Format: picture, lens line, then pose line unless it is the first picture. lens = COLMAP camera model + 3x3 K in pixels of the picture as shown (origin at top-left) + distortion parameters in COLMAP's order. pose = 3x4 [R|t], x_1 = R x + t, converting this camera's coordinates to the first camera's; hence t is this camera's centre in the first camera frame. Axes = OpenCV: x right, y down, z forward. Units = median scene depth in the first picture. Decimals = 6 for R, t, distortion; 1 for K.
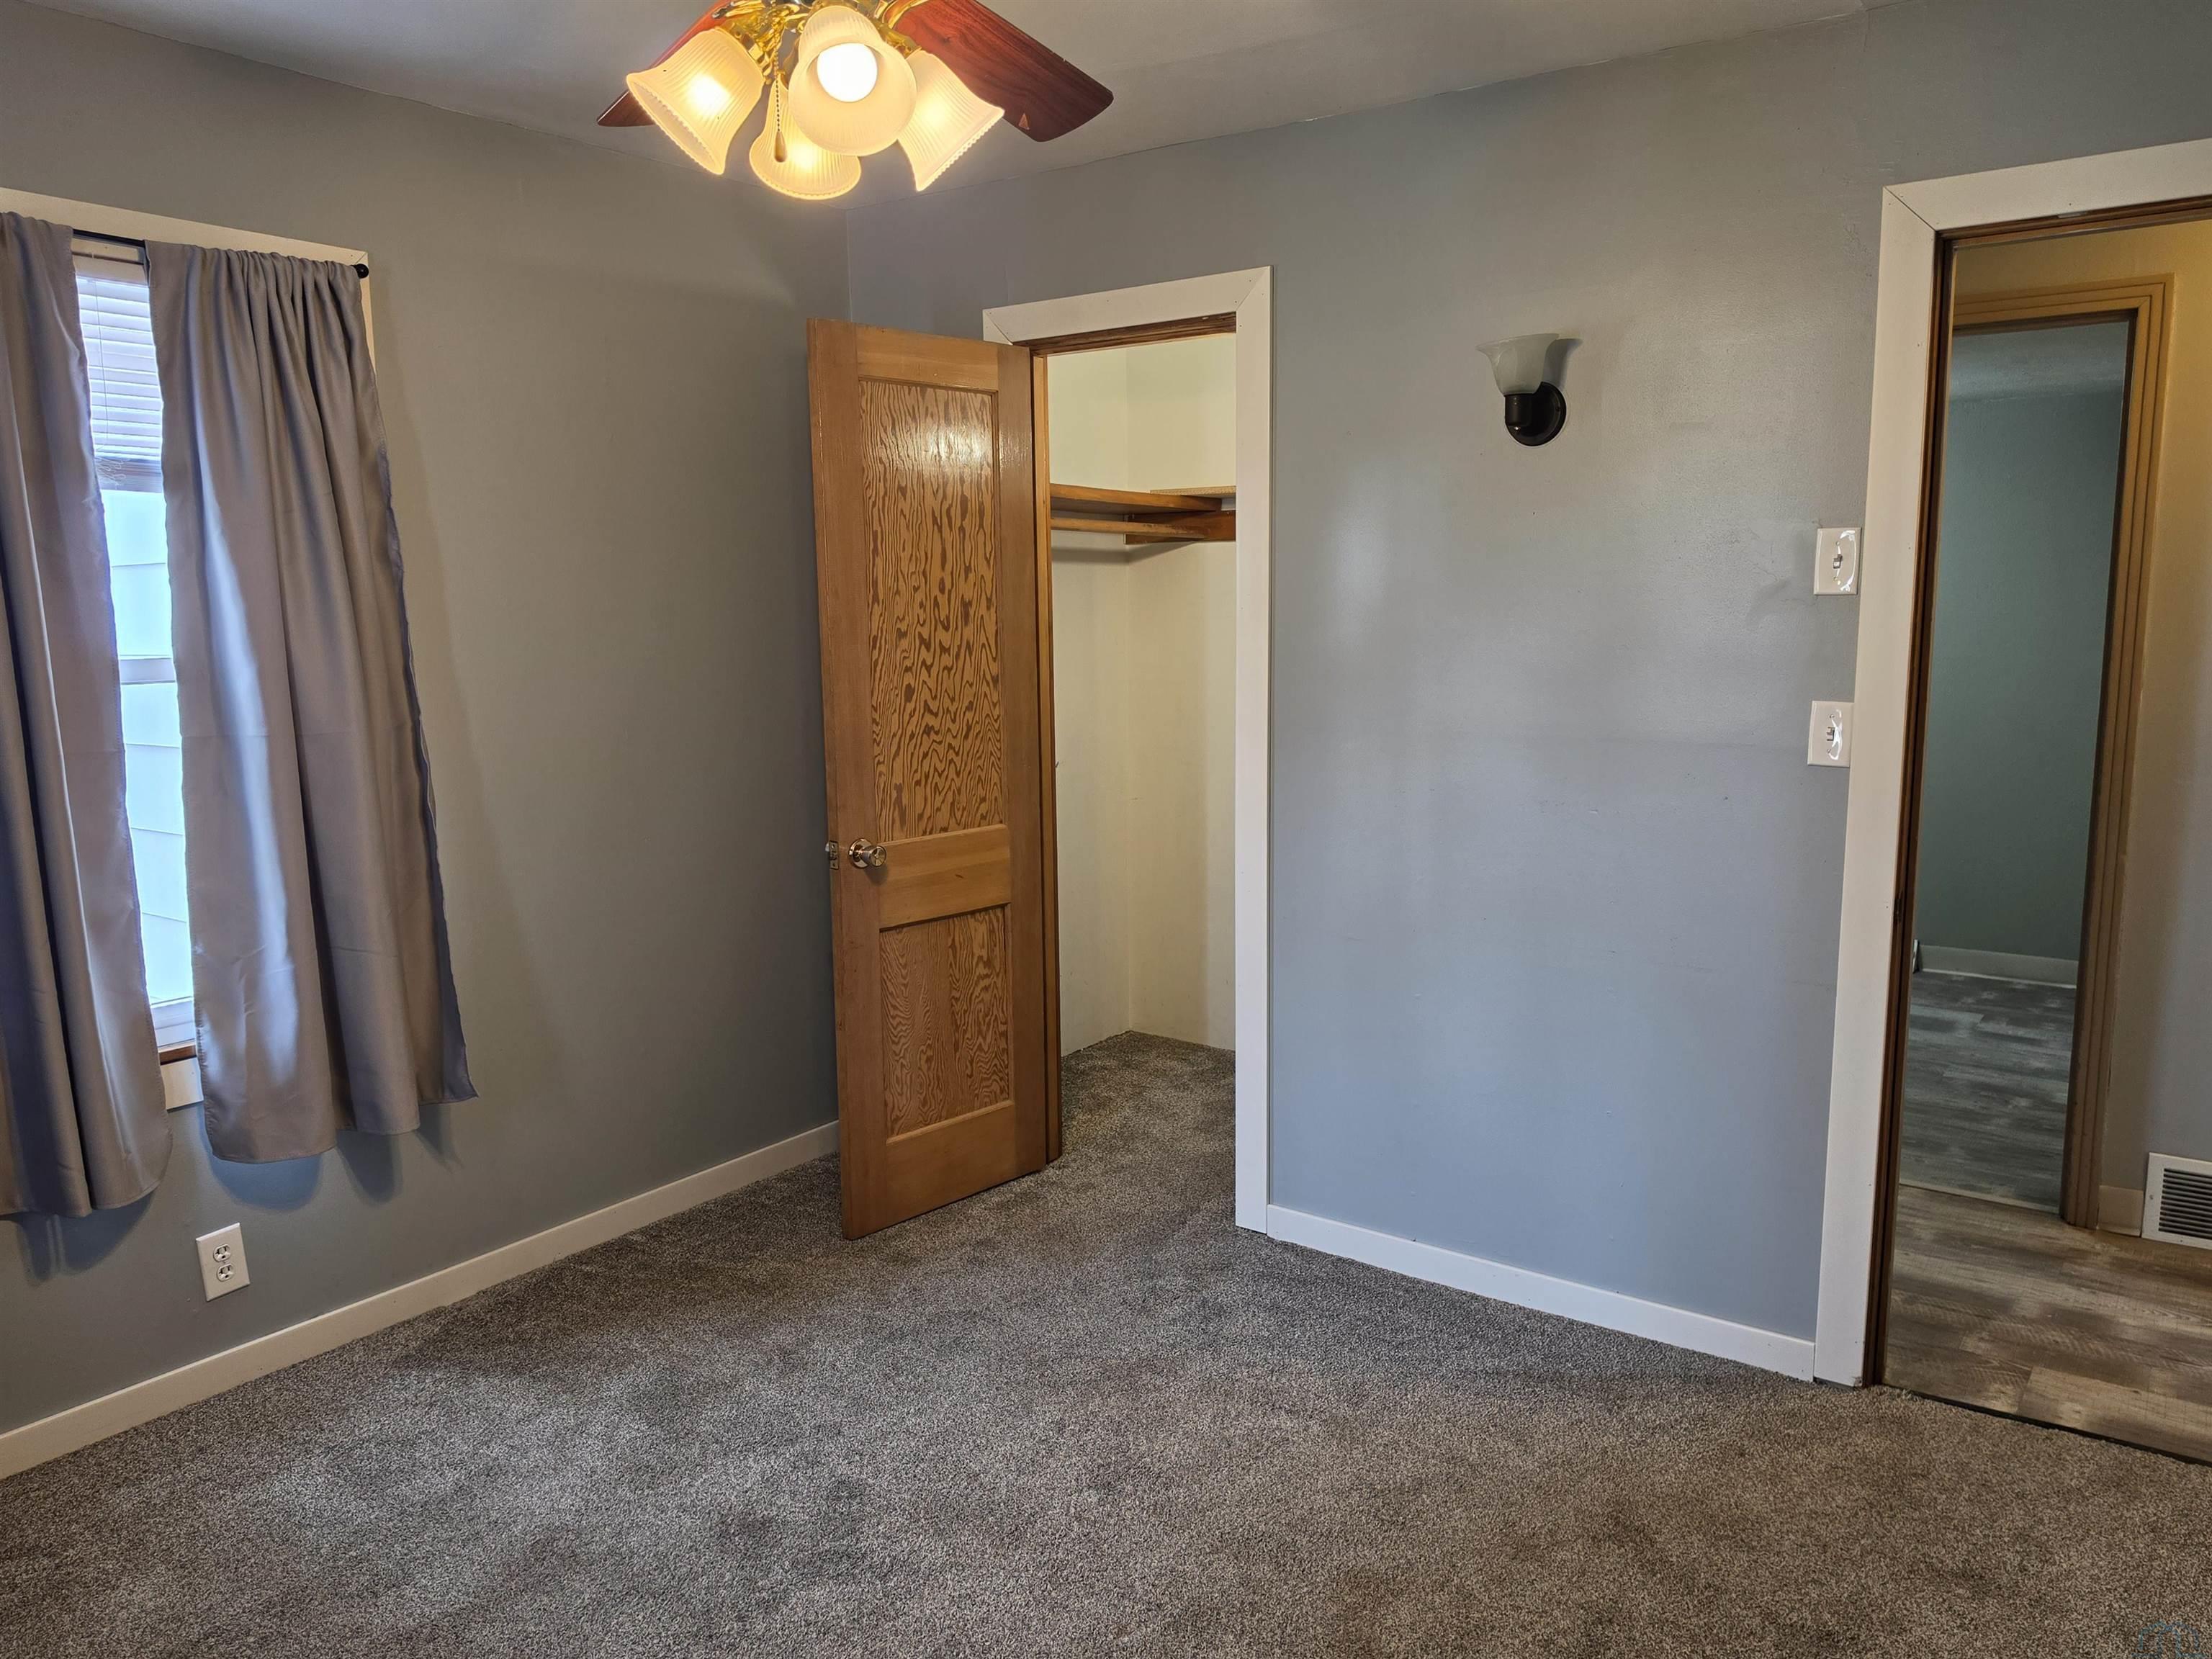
lens RADIAL K [[1610.4, 0, 1106.0], [0, 1610.4, 829.5], [0, 0, 1]] dist [-0.004591, -0.004052]
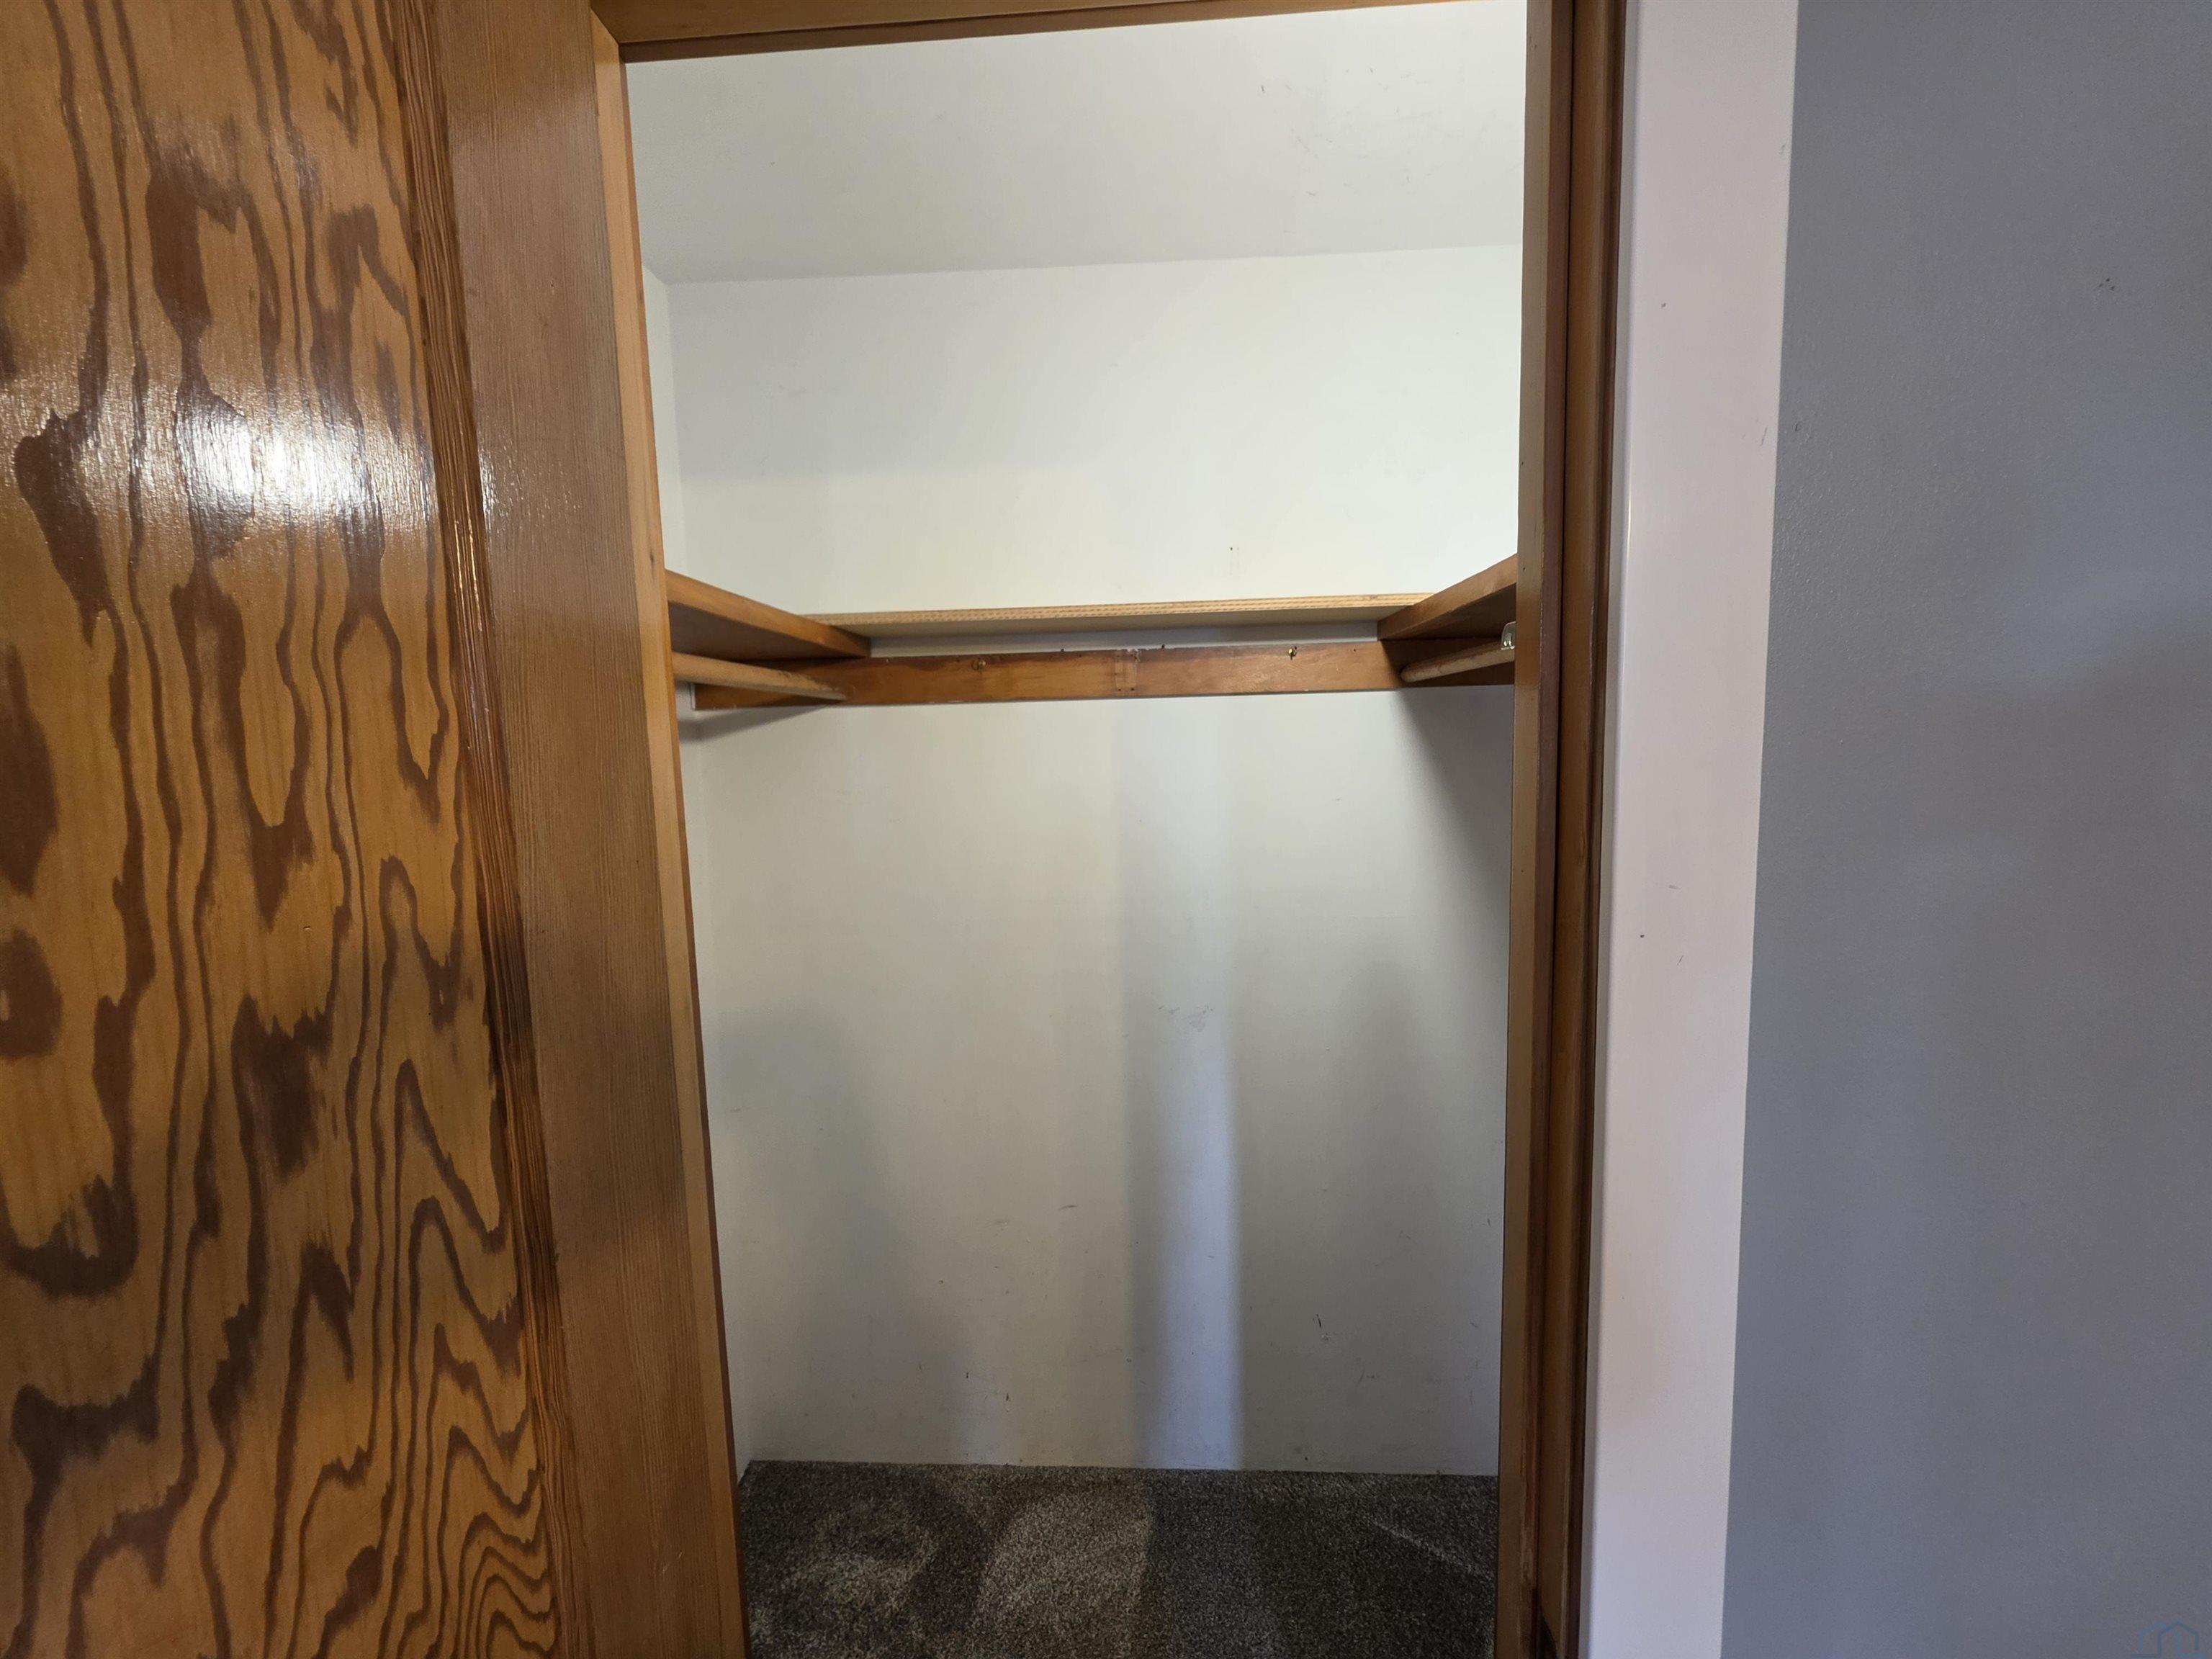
lens RADIAL K [[927.0, 0, 1106.0], [0, 927.0, 829.5], [0, 0, 1]] dist [0.002959, 0.000481]
pose [[0.849114, -0.065893, 0.524084, -0.044230], [0.091927, 0.995482, -0.023778, -0.107421], [-0.520149, 0.068368, 0.851334, 0.611852]]
